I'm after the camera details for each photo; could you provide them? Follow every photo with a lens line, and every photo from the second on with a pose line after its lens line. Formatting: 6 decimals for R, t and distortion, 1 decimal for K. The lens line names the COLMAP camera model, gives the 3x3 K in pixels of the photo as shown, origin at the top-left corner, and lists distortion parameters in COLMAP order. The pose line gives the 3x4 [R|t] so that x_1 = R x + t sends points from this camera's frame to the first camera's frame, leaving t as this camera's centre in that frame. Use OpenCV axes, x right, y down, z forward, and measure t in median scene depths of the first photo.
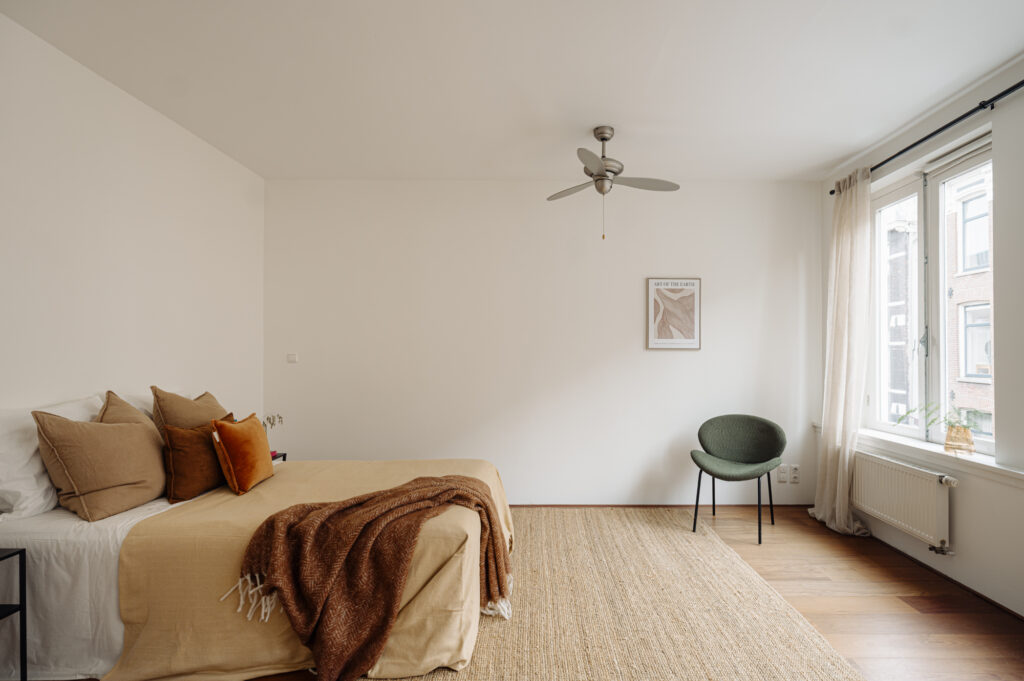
lens RADIAL K [[512.8, 0, 499.1], [0, 512.8, 353.7], [0, 0, 1]] dist [0.009739, -0.002299]
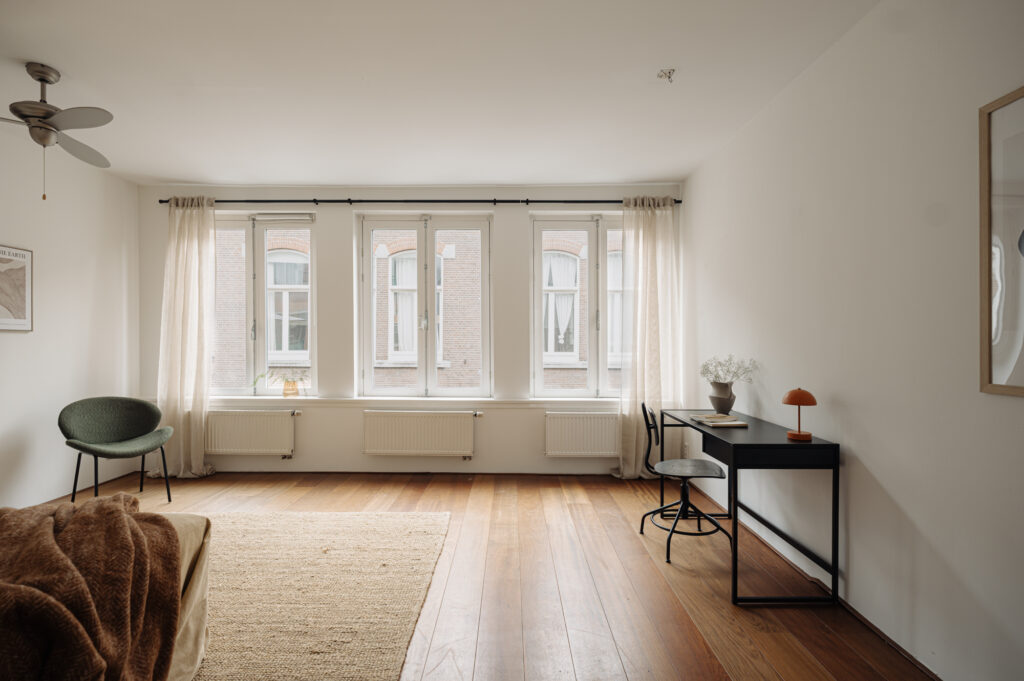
lens RADIAL K [[468.0, 0, 510.4], [0, 468.0, 341.9], [0, 0, 1]] dist [-0.000835, -0.000158]
pose [[0.019393, -0.004096, 0.999804, -0.487087], [-0.007484, 0.999963, 0.004242, 0.000159], [-0.999784, -0.007565, 0.019362, 0.200202]]
